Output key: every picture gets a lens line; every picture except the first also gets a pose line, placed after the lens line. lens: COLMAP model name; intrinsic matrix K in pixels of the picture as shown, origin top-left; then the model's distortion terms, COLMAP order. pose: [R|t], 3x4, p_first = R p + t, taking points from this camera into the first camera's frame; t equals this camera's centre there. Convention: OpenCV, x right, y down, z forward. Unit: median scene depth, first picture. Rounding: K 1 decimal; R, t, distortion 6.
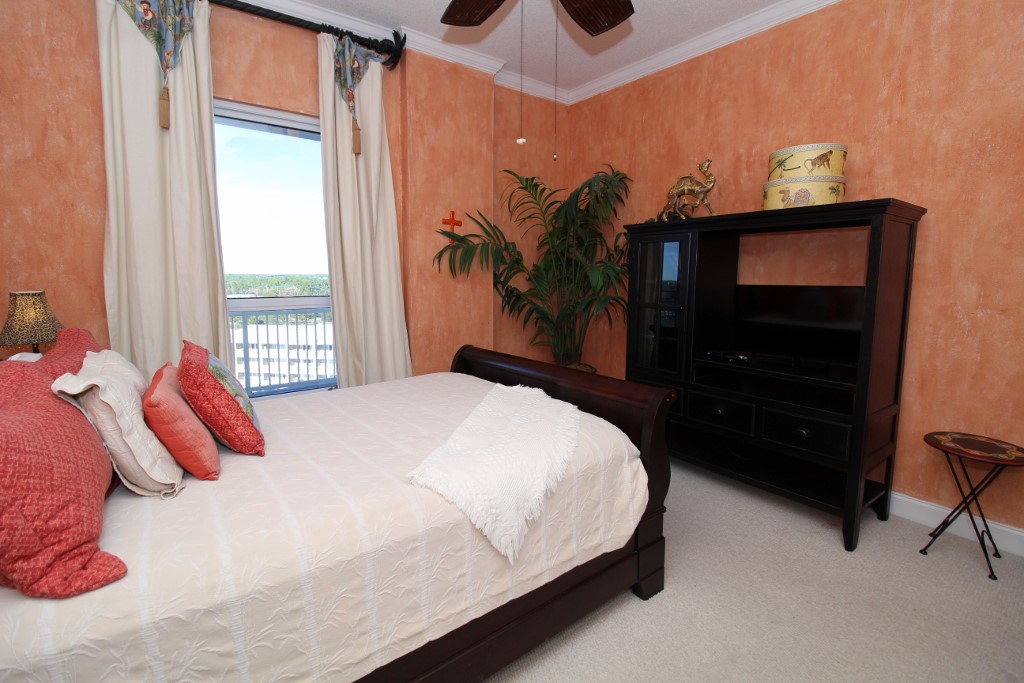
lens RADIAL K [[475.0, 0, 510.6], [0, 475.0, 340.7], [0, 0, 1]] dist [-0.010838, -0.004628]
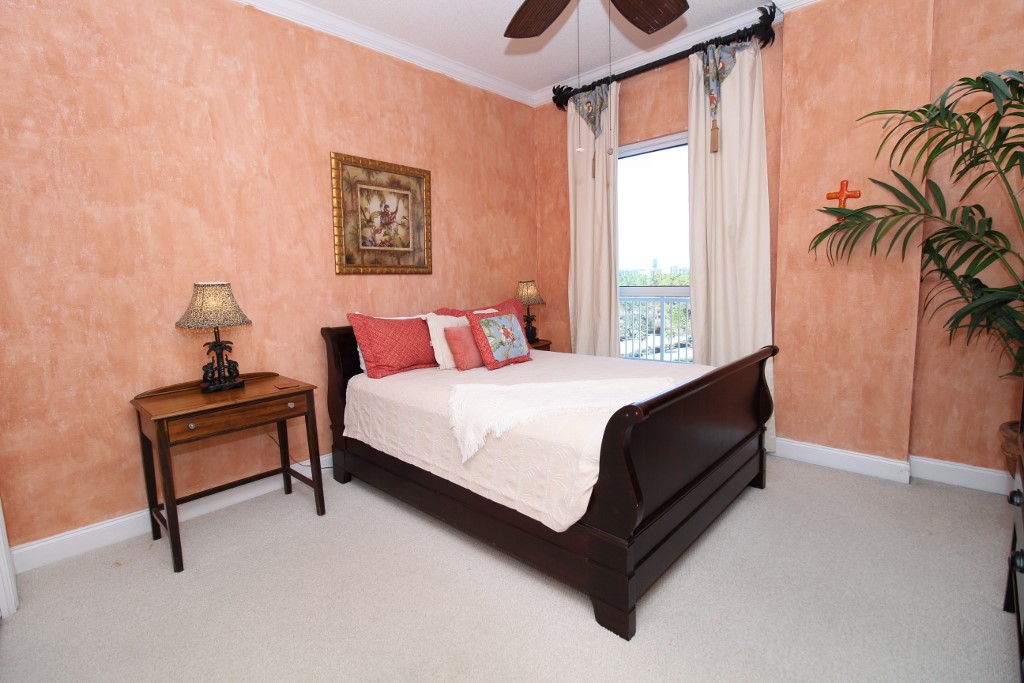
lens RADIAL K [[475.0, 0, 511.8], [0, 475.0, 341.3], [0, 0, 1]] dist [-0.010838, -0.004628]
pose [[0.166572, 0.124440, -0.978145, 0.670012], [-0.103272, 0.988750, 0.108203, -0.042559], [0.980606, 0.082992, 0.177549, 0.392273]]
